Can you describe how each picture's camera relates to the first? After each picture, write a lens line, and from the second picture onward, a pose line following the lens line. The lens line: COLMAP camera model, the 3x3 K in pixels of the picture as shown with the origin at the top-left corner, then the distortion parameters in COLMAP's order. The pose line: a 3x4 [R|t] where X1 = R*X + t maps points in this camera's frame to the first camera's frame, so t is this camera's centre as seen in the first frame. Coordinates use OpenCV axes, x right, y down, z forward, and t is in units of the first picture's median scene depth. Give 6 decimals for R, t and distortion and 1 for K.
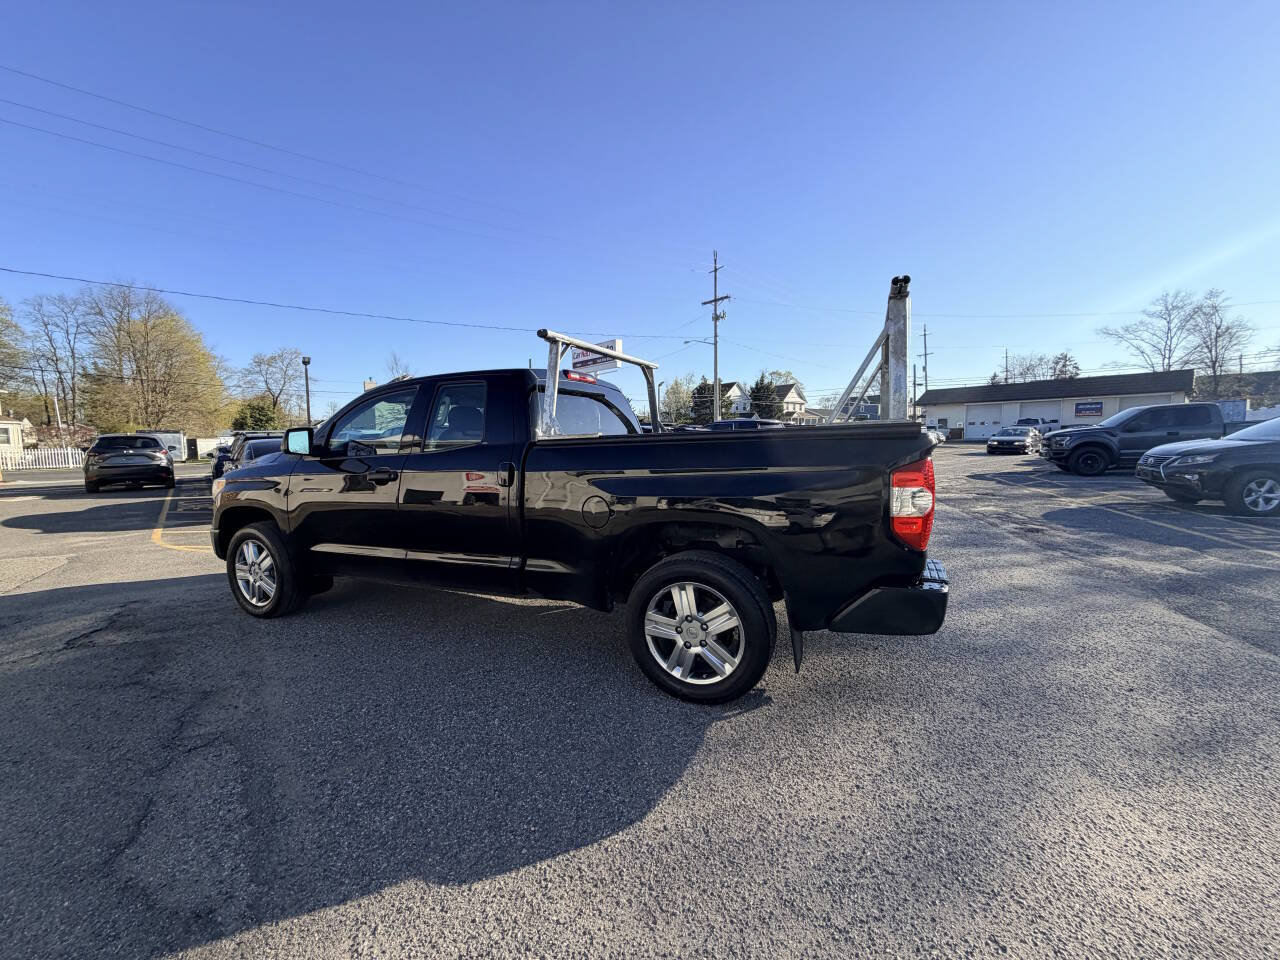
lens RADIAL K [[509.4, 0, 640.5], [0, 509.4, 482.2], [0, 0, 1]] dist [0.000095, 0.000060]
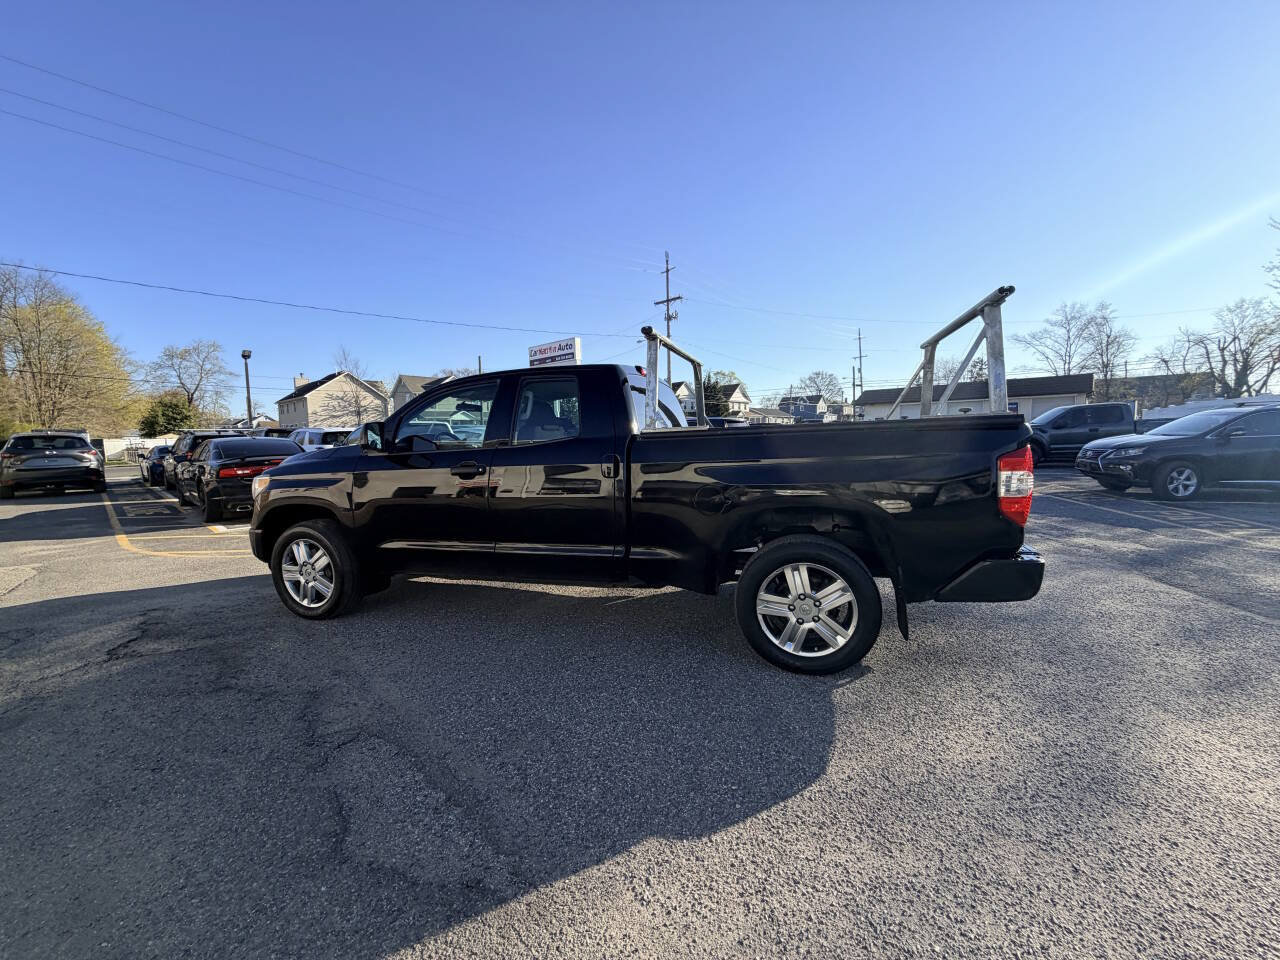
lens RADIAL K [[509.4, 0, 639.3], [0, 509.4, 481.8], [0, 0, 1]] dist [0.000095, 0.000060]
pose [[0.994193, -0.012372, 0.106894, -0.207269], [0.012250, 0.999923, 0.001797, 0.009902], [-0.106908, -0.000477, 0.994269, -0.022535]]
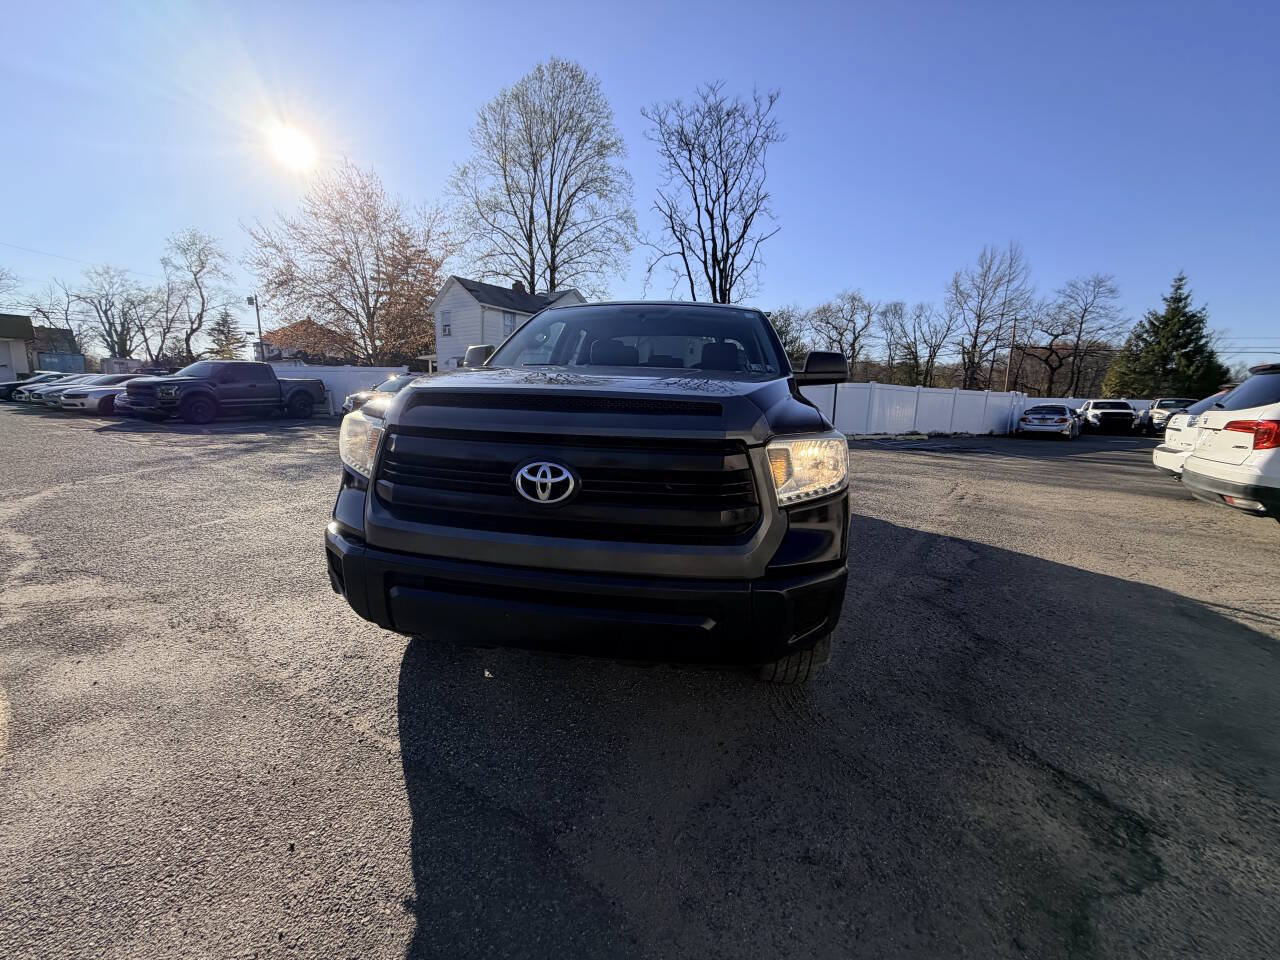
lens RADIAL K [[509.4, 0, 639.2], [0, 509.4, 476.2], [0, 0, 1]] dist [0.000095, 0.000060]
pose [[-0.235843, -0.135623, 0.962281, -1.094139], [0.063093, 0.985988, 0.154428, -0.040157], [-0.969741, 0.097133, -0.223981, 1.138013]]
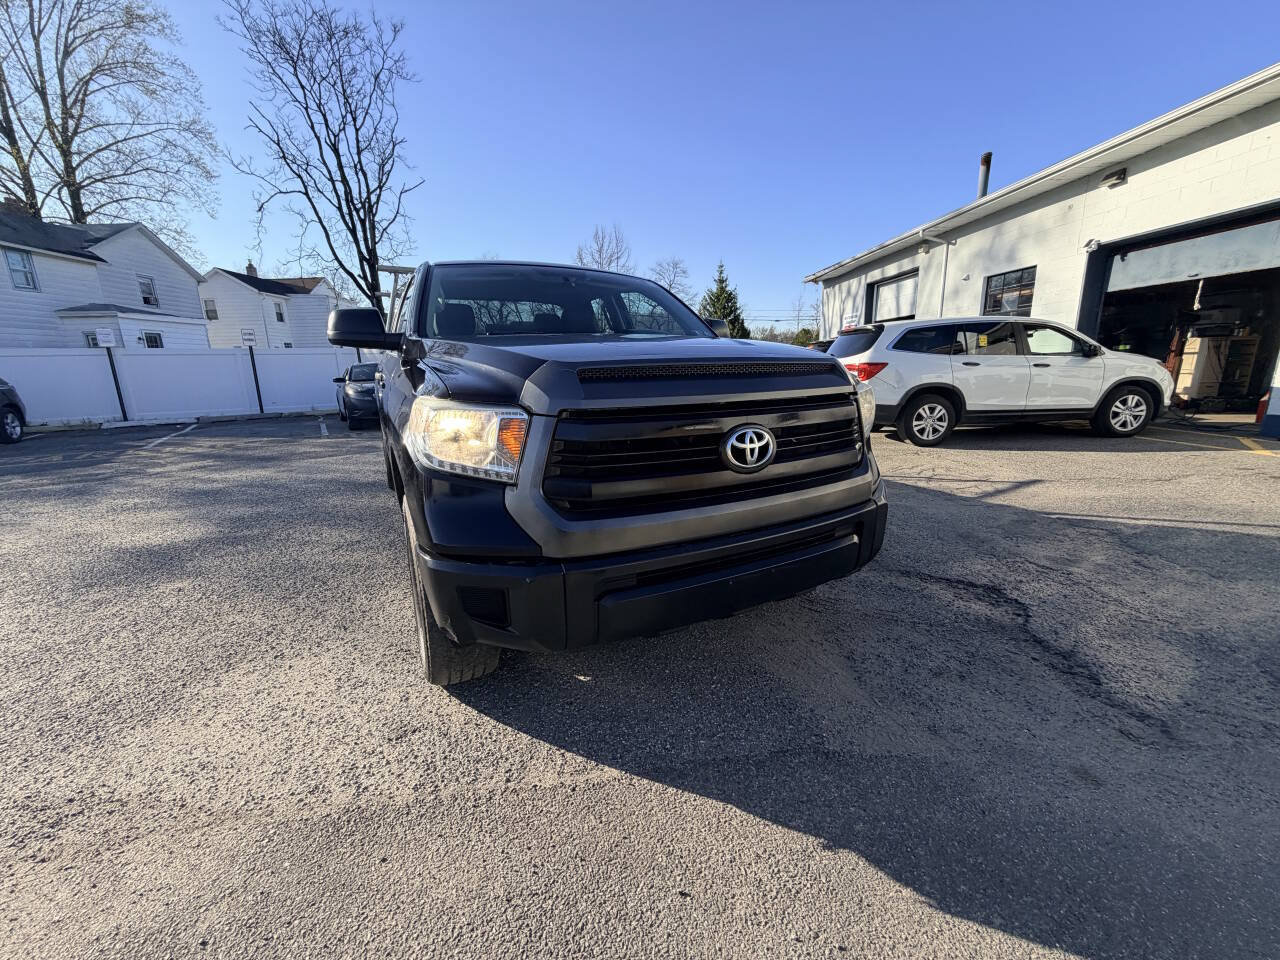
lens RADIAL K [[509.4, 0, 640.0], [0, 509.4, 478.3], [0, 0, 1]] dist [0.000095, 0.000060]
pose [[-0.779434, -0.100134, 0.618430, -0.921394], [0.092325, 0.958006, 0.271478, -0.068700], [-0.619643, 0.268696, -0.737458, 1.422765]]
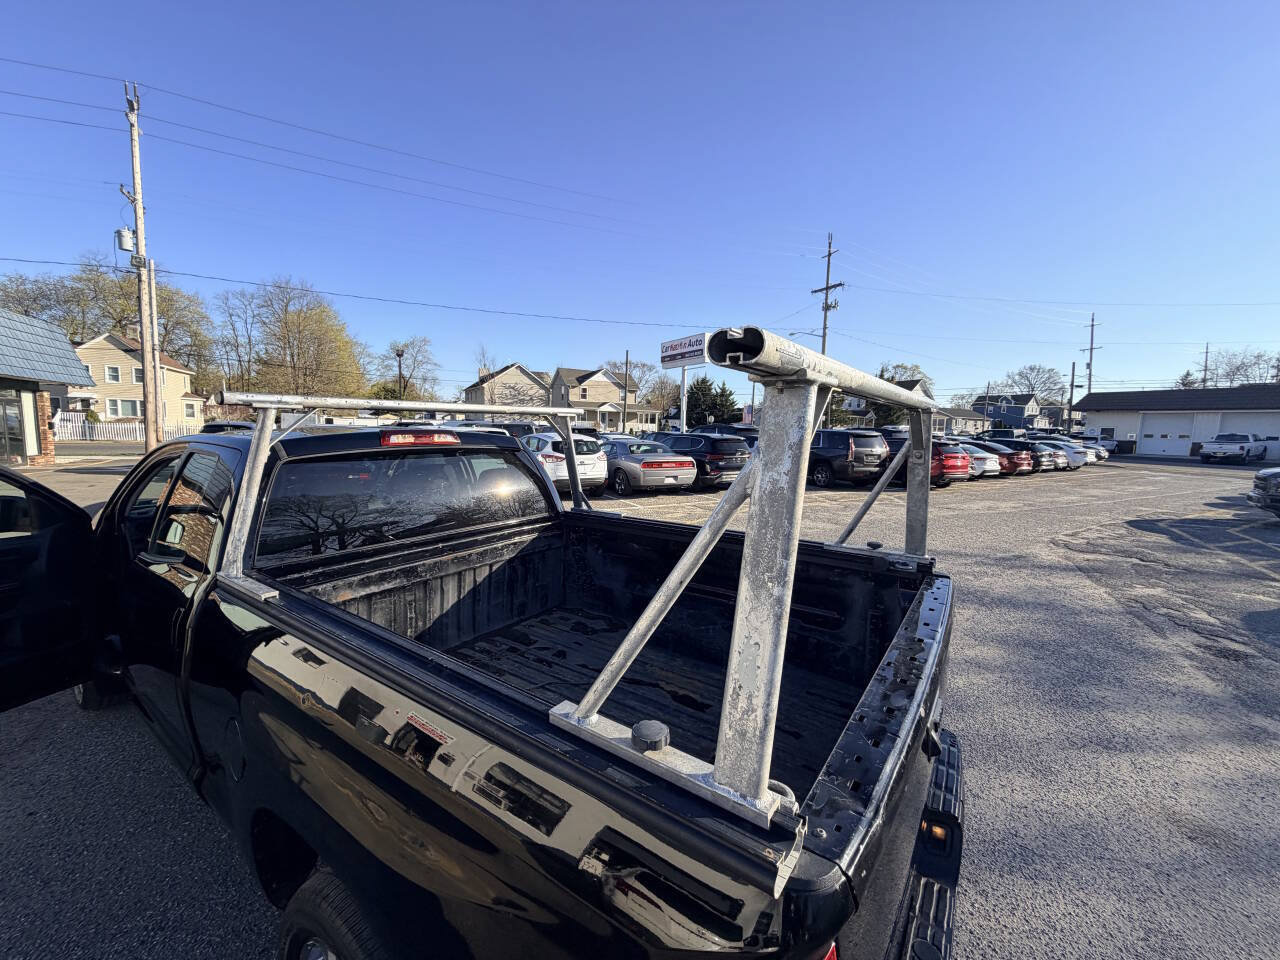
lens RADIAL K [[509.4, 0, 638.9], [0, 509.4, 482.0], [0, 0, 1]] dist [0.000095, 0.000060]
pose [[0.976934, 0.064884, -0.203446, 0.247272], [-0.060556, 0.997788, 0.027435, -0.154959], [0.204776, -0.014482, 0.978702, 0.341719]]
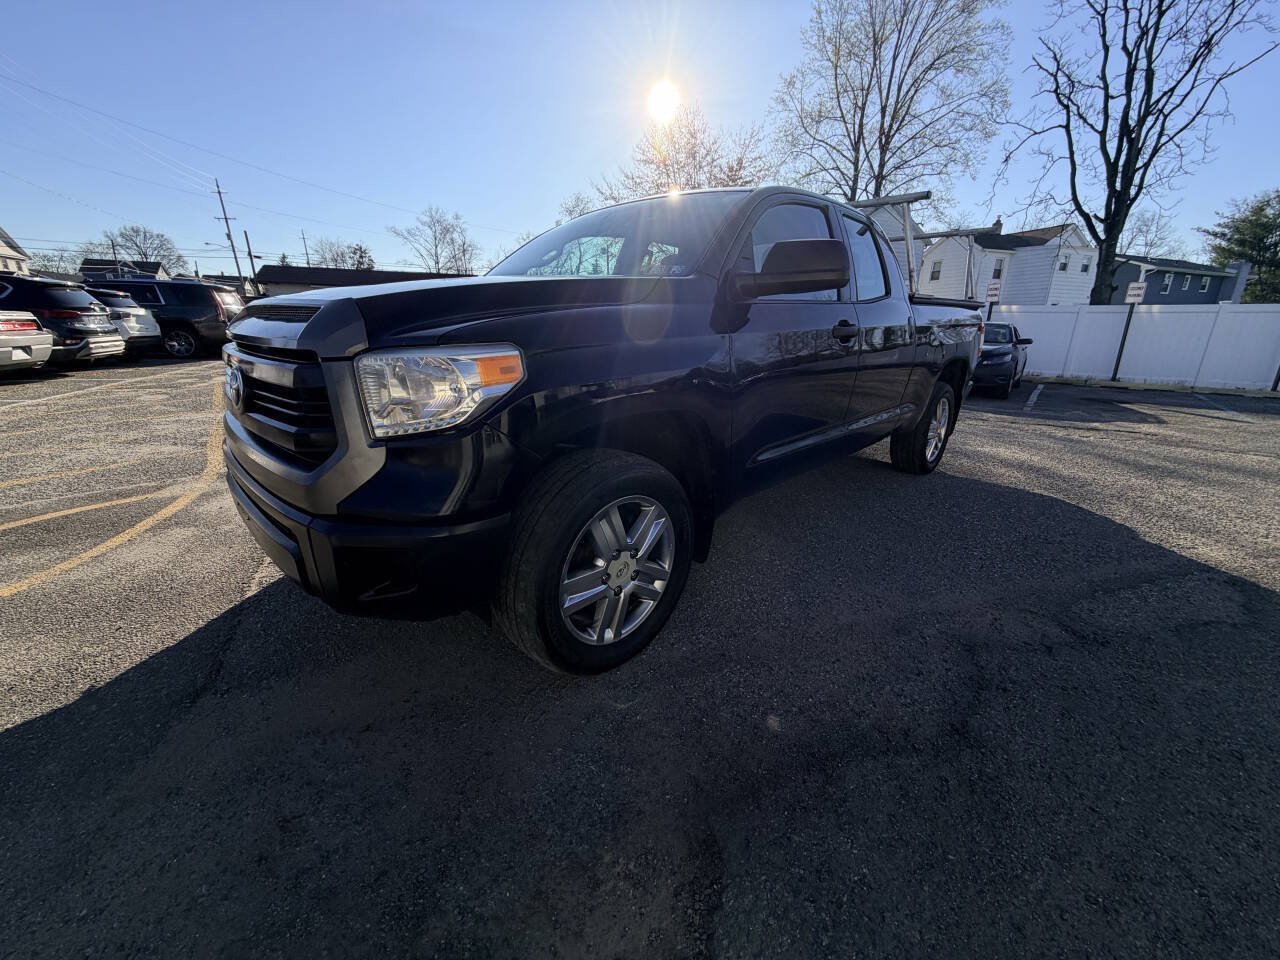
lens RADIAL K [[509.4, 0, 641.8], [0, 509.4, 477.4], [0, 0, 1]] dist [0.000095, 0.000060]
pose [[0.355339, -0.241915, 0.902891, -0.996303], [0.053888, 0.969625, 0.238587, 0.000674], [-0.933183, -0.036124, 0.357582, 0.742251]]
